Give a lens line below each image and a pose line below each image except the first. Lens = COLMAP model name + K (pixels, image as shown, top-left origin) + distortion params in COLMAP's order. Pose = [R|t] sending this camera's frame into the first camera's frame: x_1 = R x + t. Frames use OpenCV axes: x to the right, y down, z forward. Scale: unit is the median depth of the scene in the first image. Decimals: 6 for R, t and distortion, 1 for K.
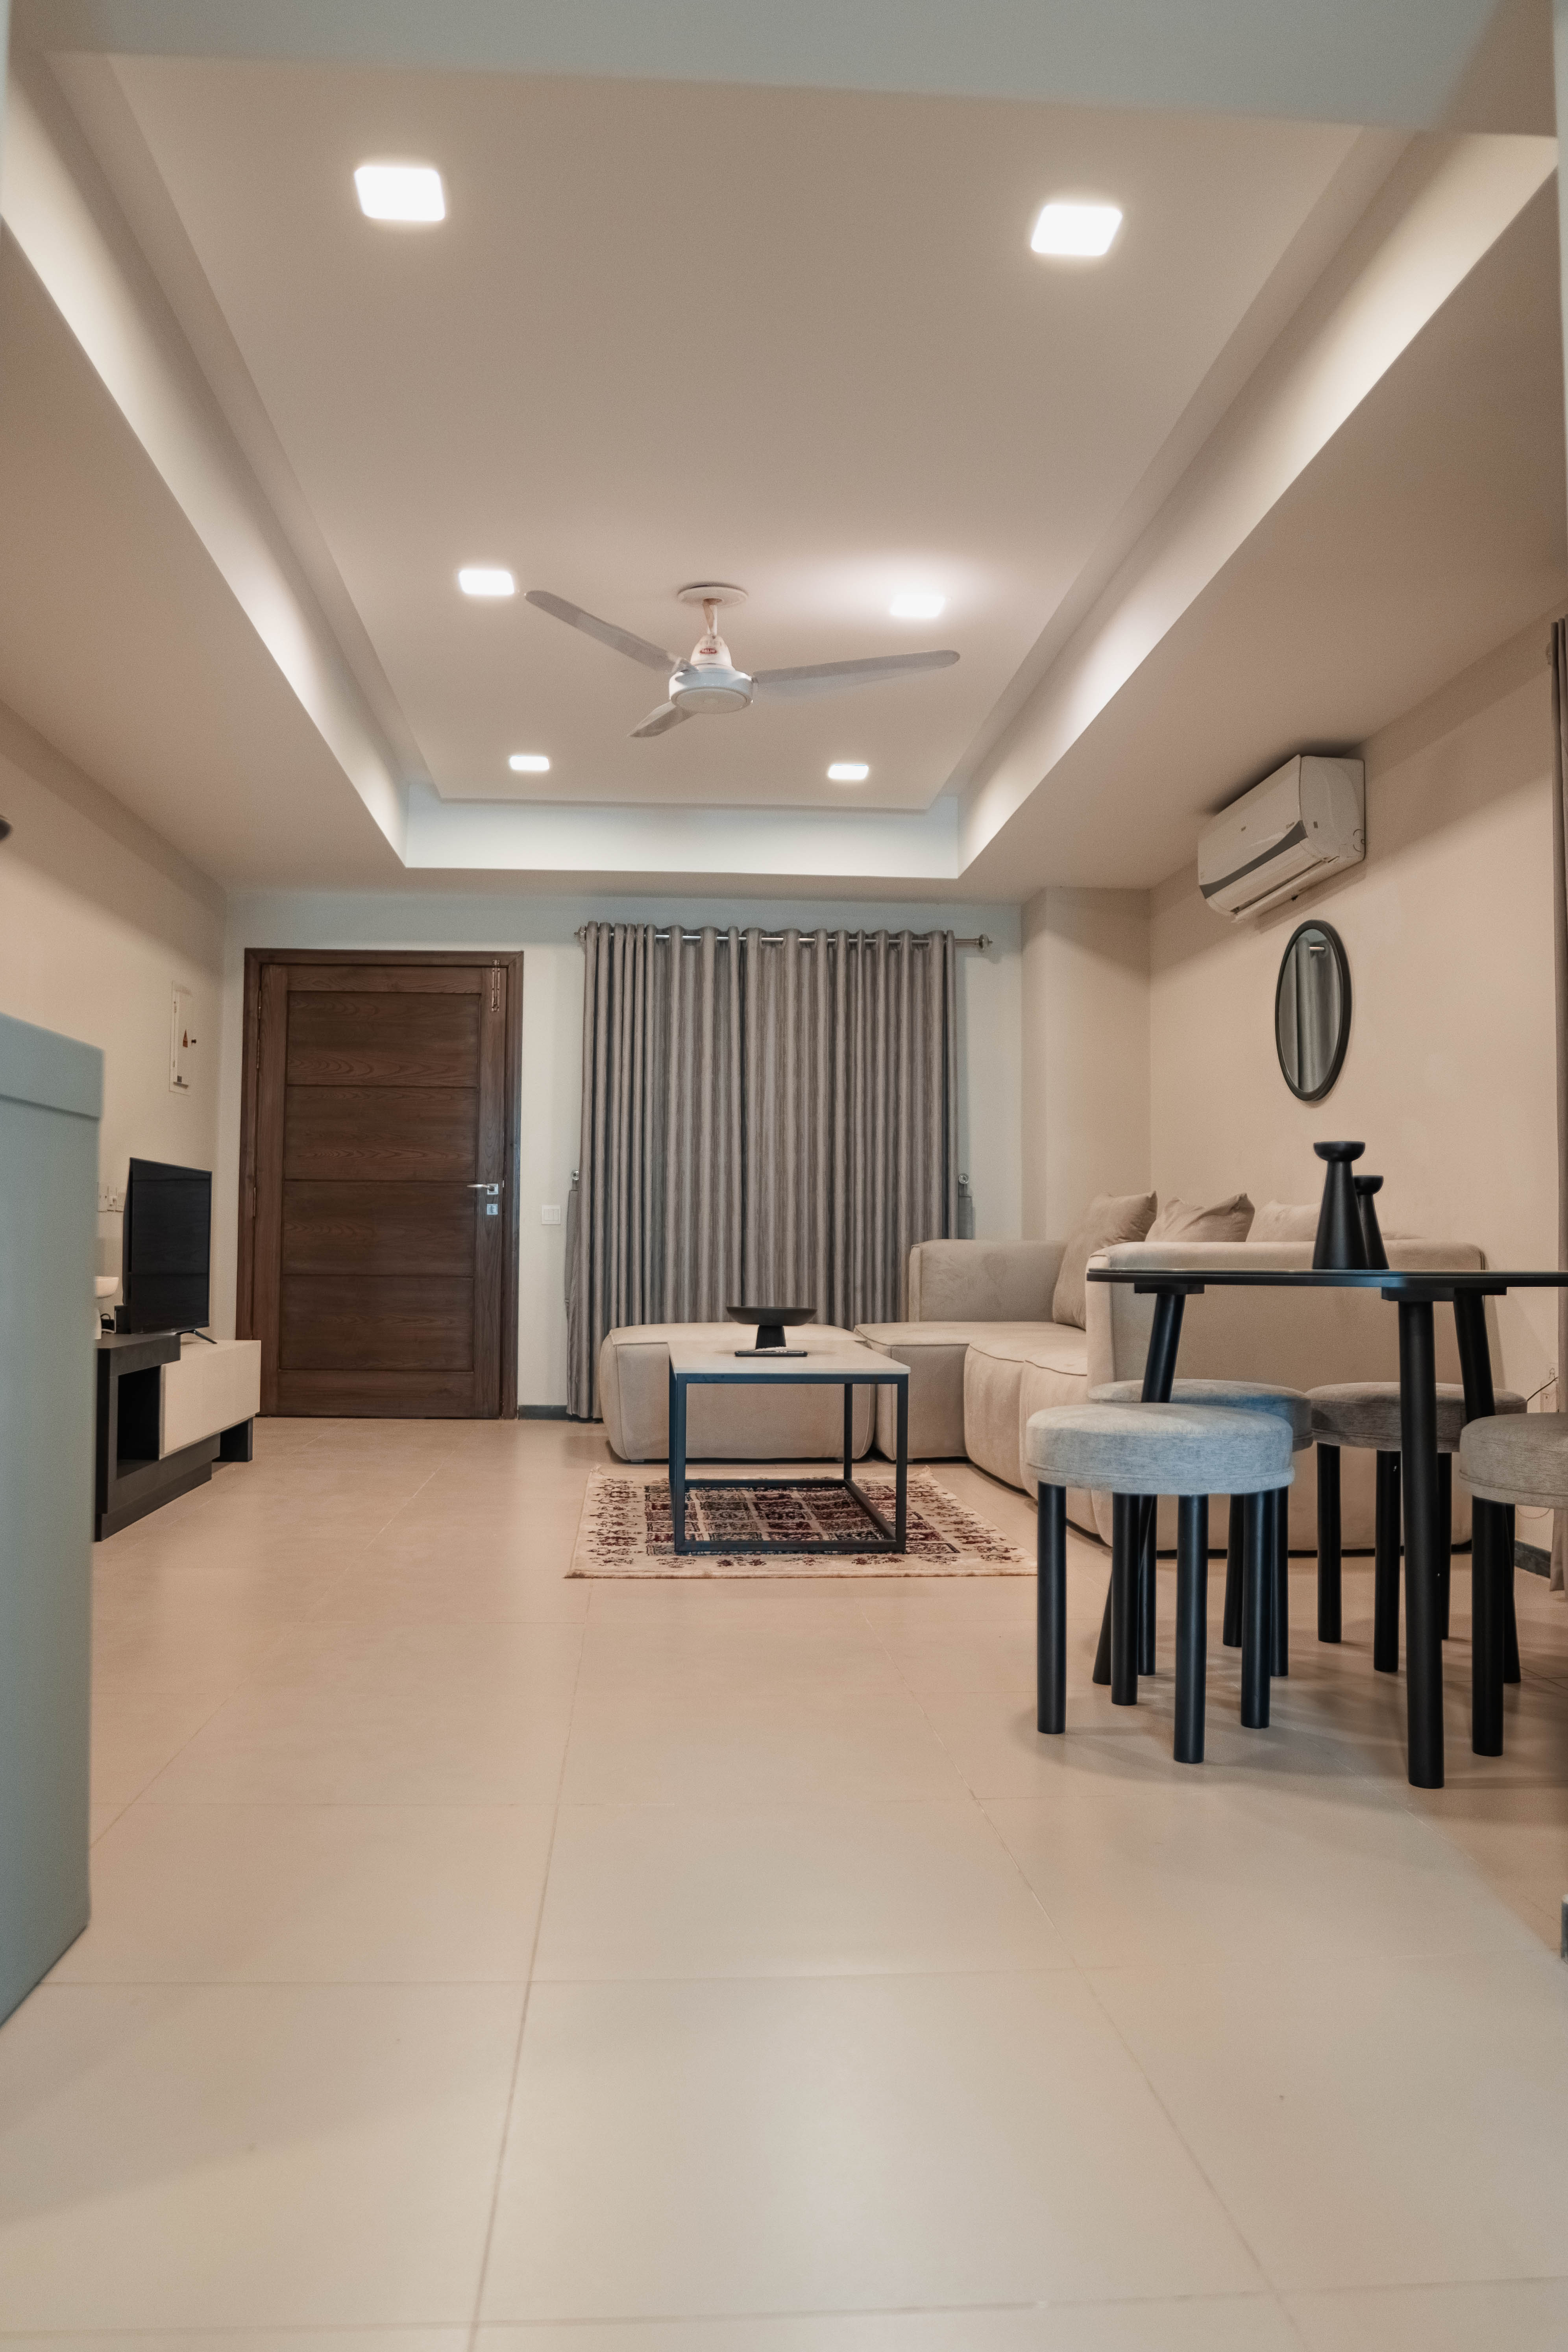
lens RADIAL K [[1740.0, 0, 779.5], [0, 1740.0, 1175.9], [0, 0, 1]] dist [-0.095127, 0.056246]
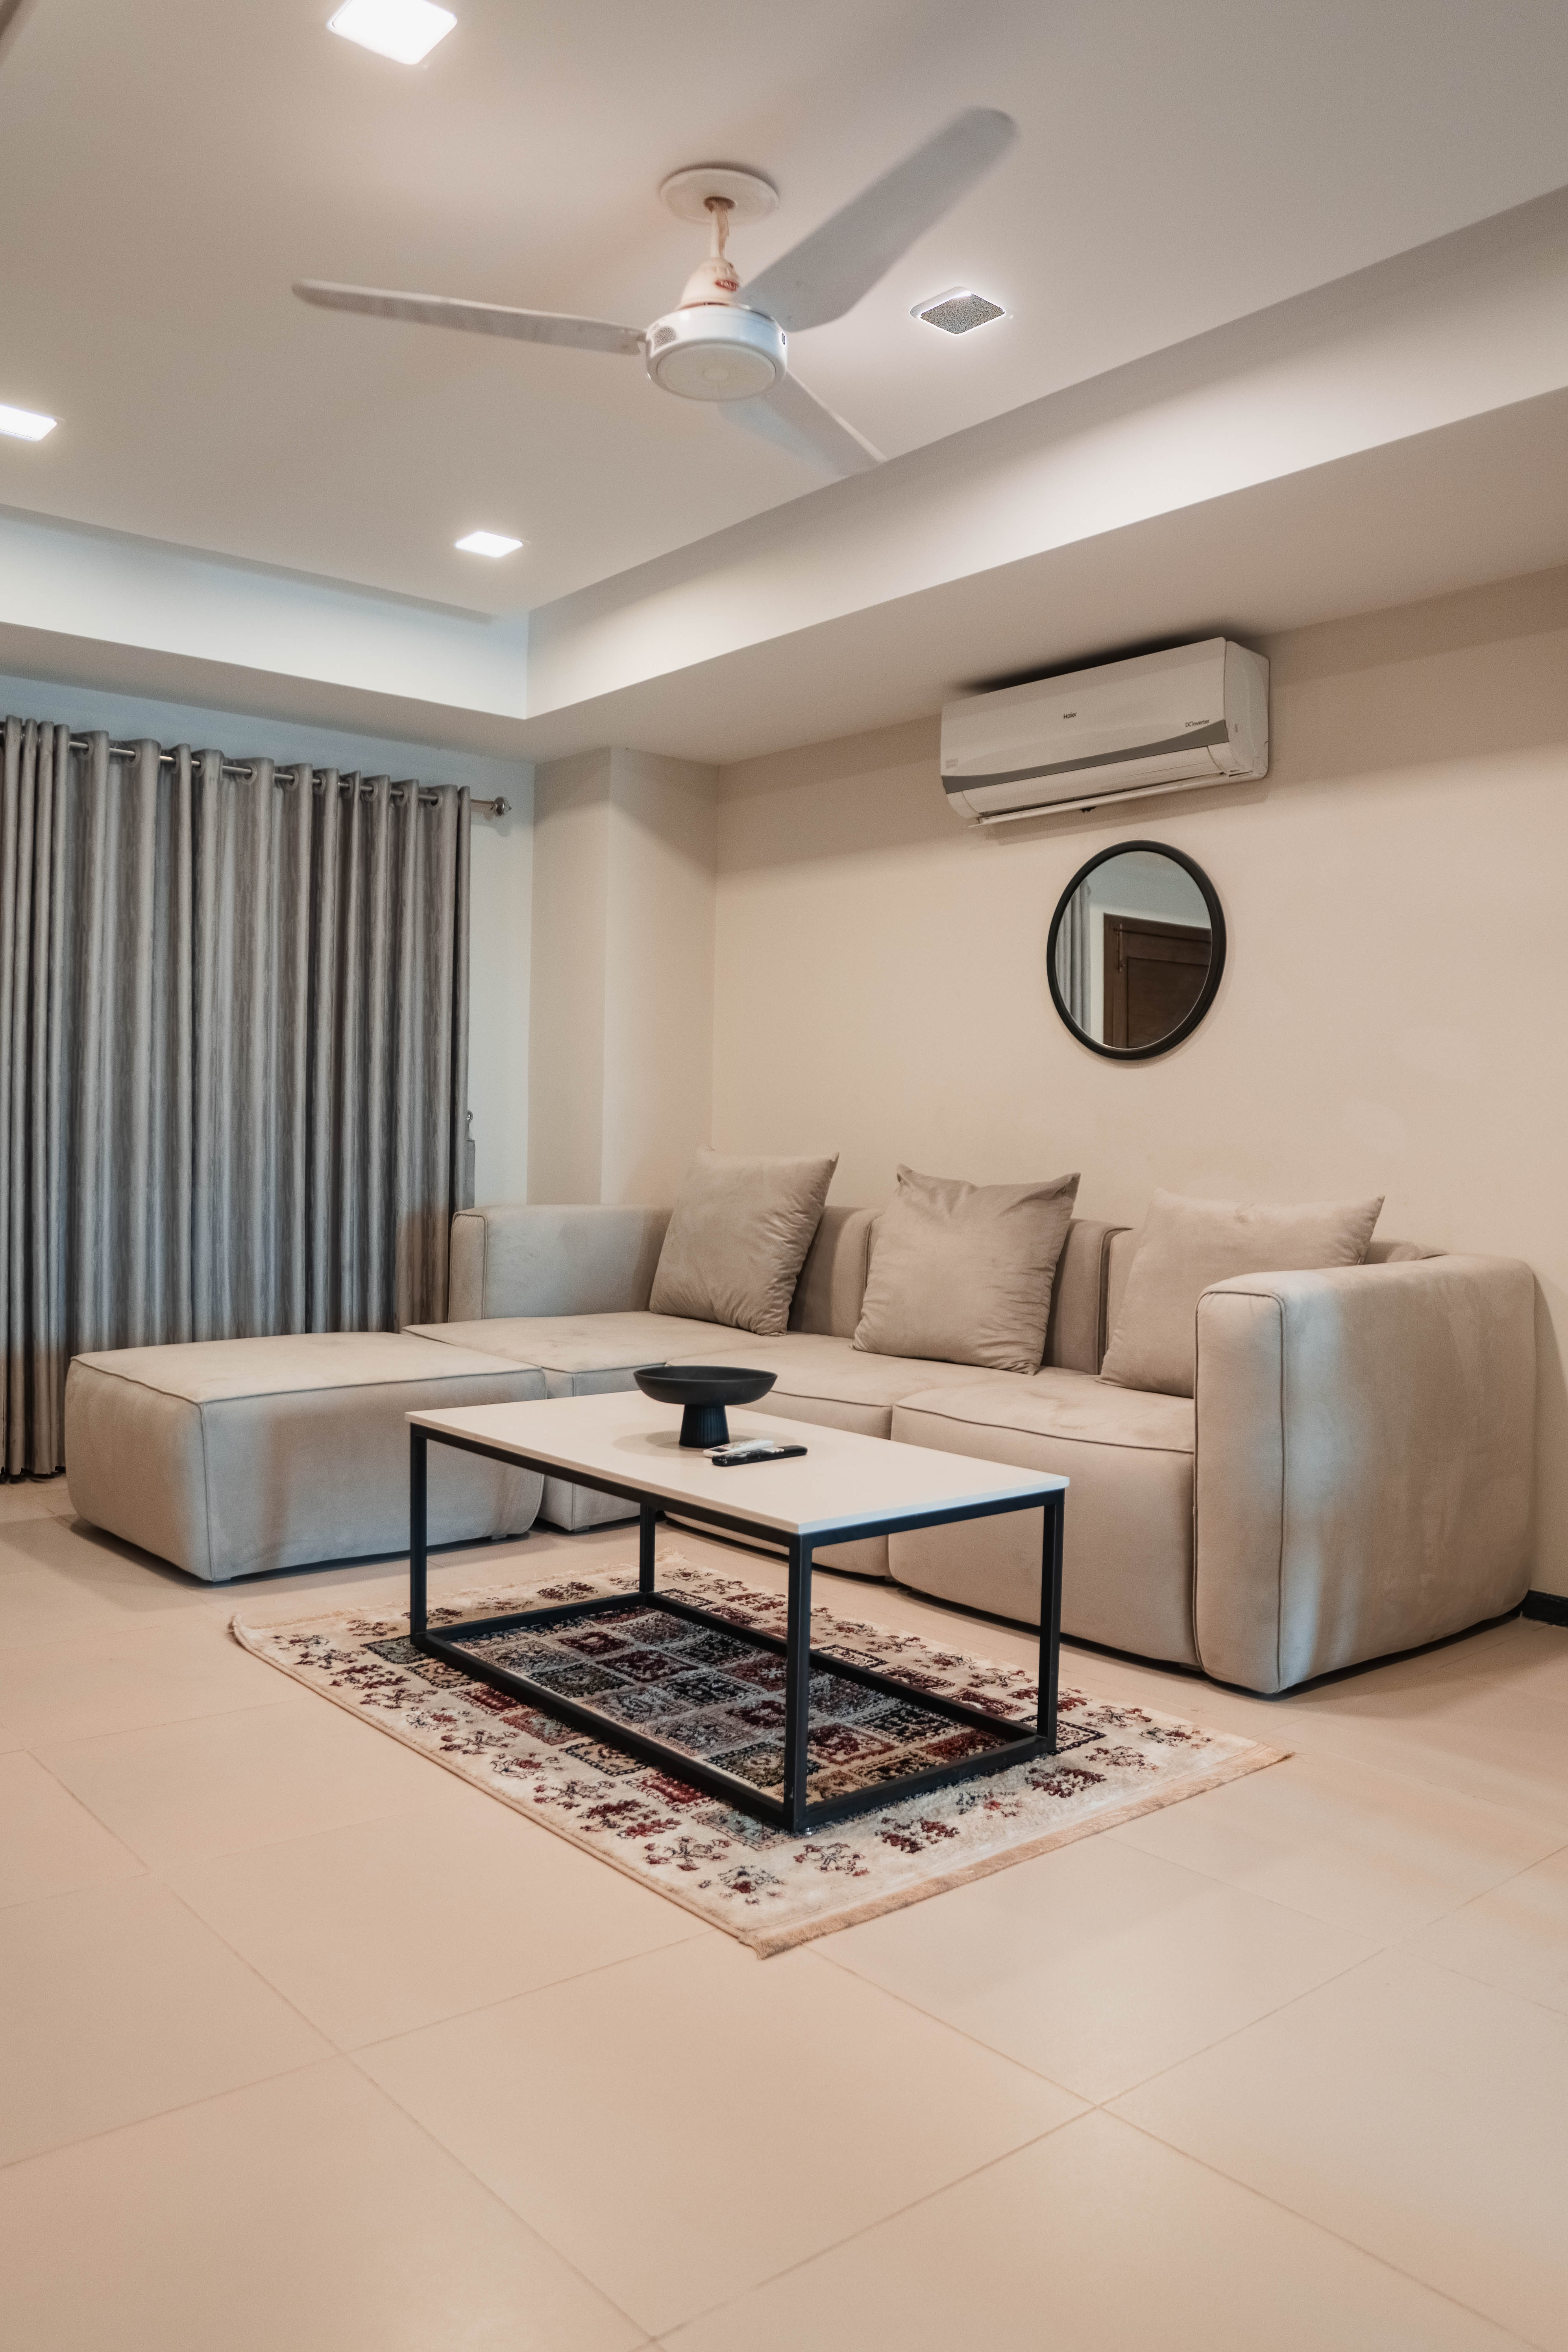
lens RADIAL K [[1740.0, 0, 794.8], [0, 1740.0, 1167.9], [0, 0, 1]] dist [-0.095127, 0.056246]
pose [[0.815777, 0.000784, 0.578365, -0.221943], [-0.038325, 0.997874, 0.052704, -0.022072], [-0.577095, -0.065161, 0.814074, 0.305283]]
